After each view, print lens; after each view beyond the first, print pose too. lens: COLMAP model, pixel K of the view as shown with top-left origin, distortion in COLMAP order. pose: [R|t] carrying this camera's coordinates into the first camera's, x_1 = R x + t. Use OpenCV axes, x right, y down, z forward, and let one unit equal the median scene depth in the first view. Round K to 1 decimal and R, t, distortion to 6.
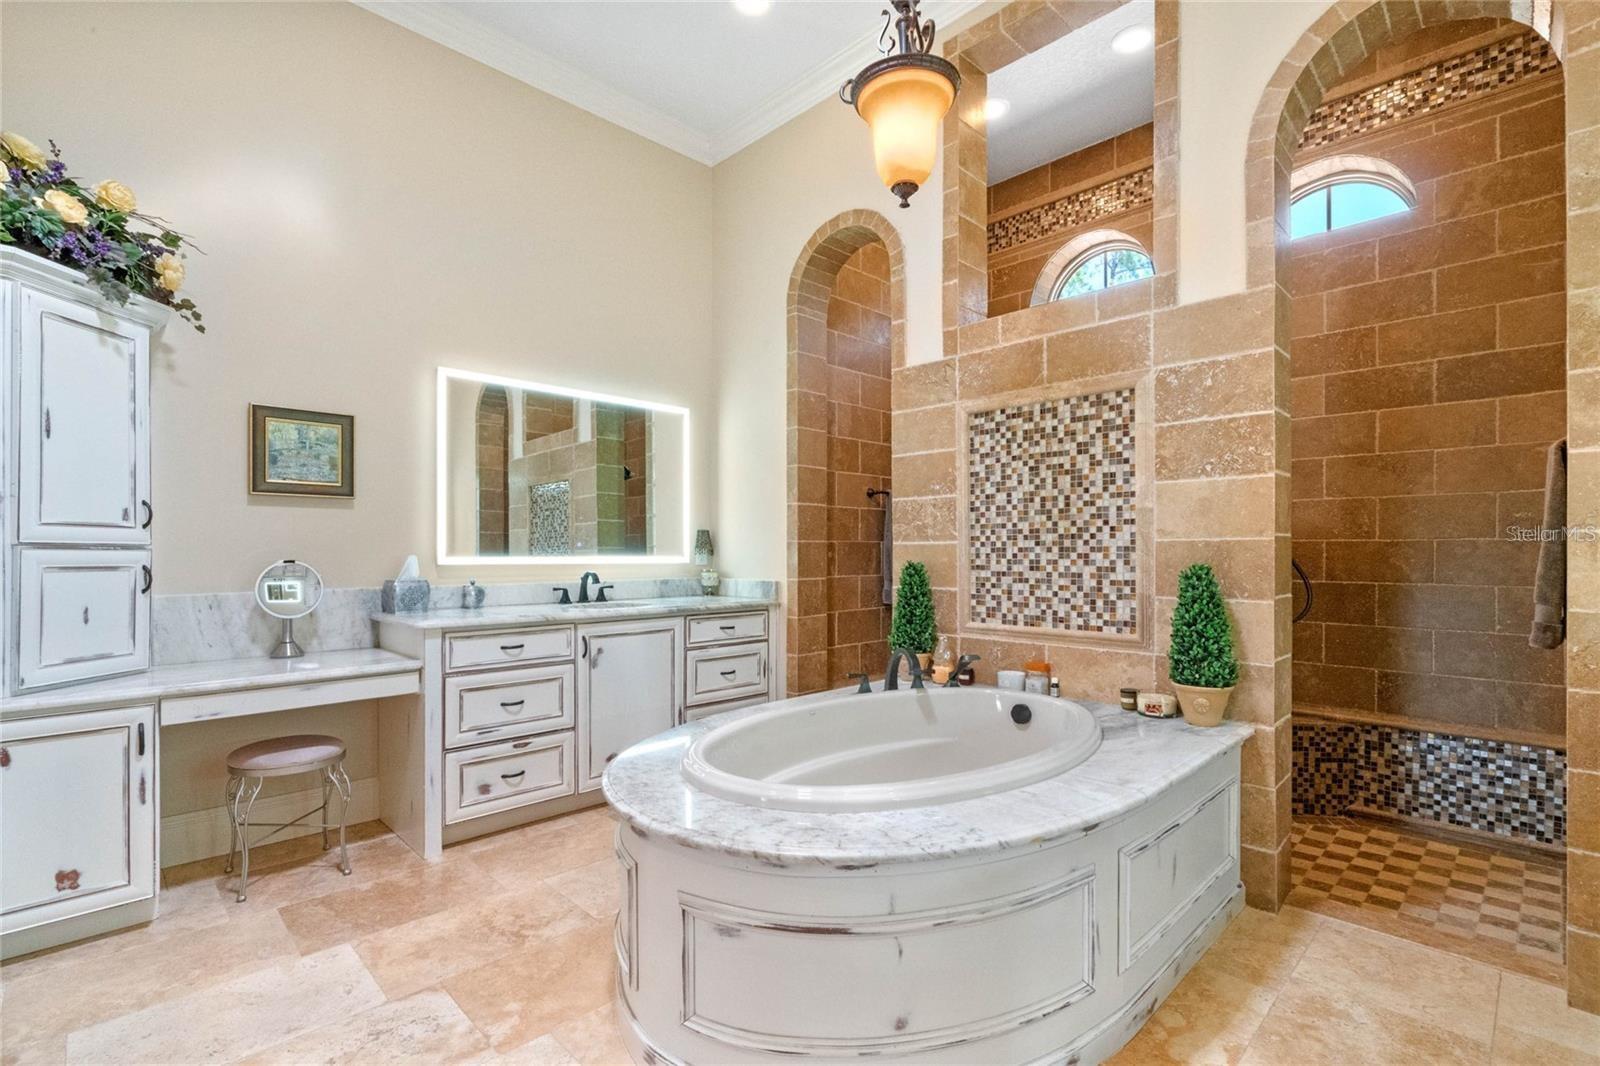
lens RADIAL K [[738.4, 0, 792.3], [0, 738.4, 548.6], [0, 0, 1]] dist [-0.003840, 0.001450]
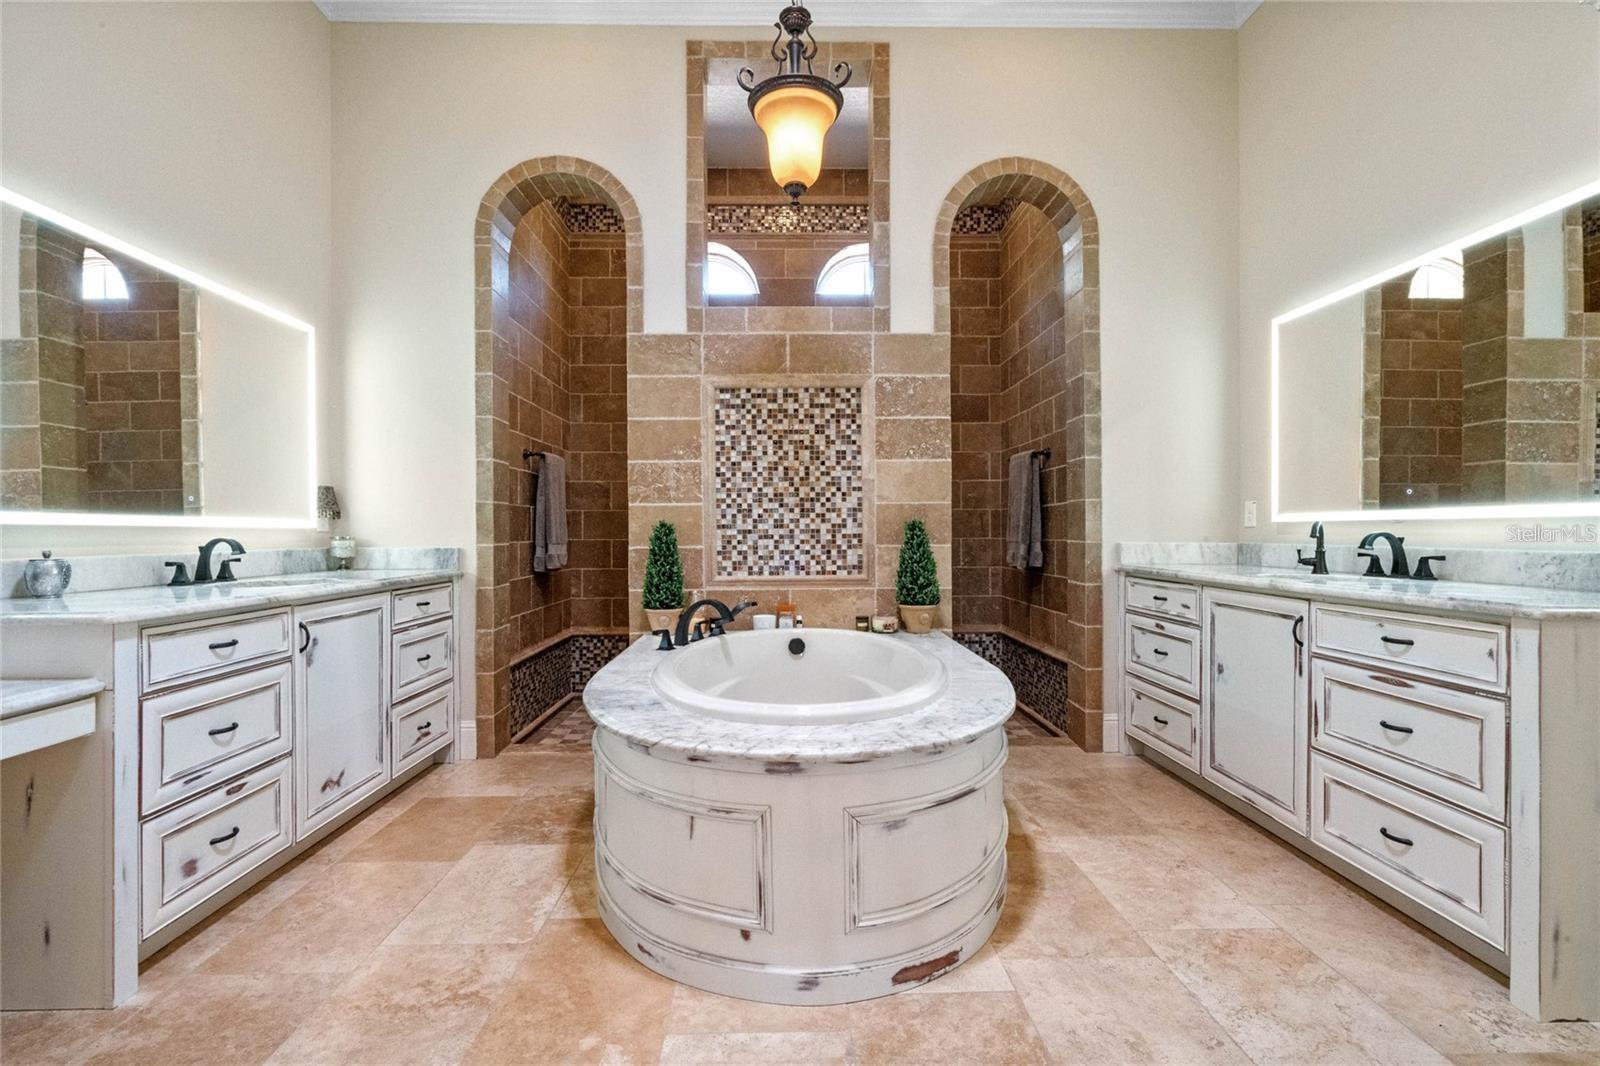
lens RADIAL K [[738.4, 0, 793.6], [0, 738.4, 527.1], [0, 0, 1]] dist [-0.003840, 0.001450]
pose [[0.678573, -0.000167, 0.734533, -0.529353], [0.002633, 0.999994, -0.002205, 0.030852], [-0.734528, 0.003430, 0.678569, 0.173351]]
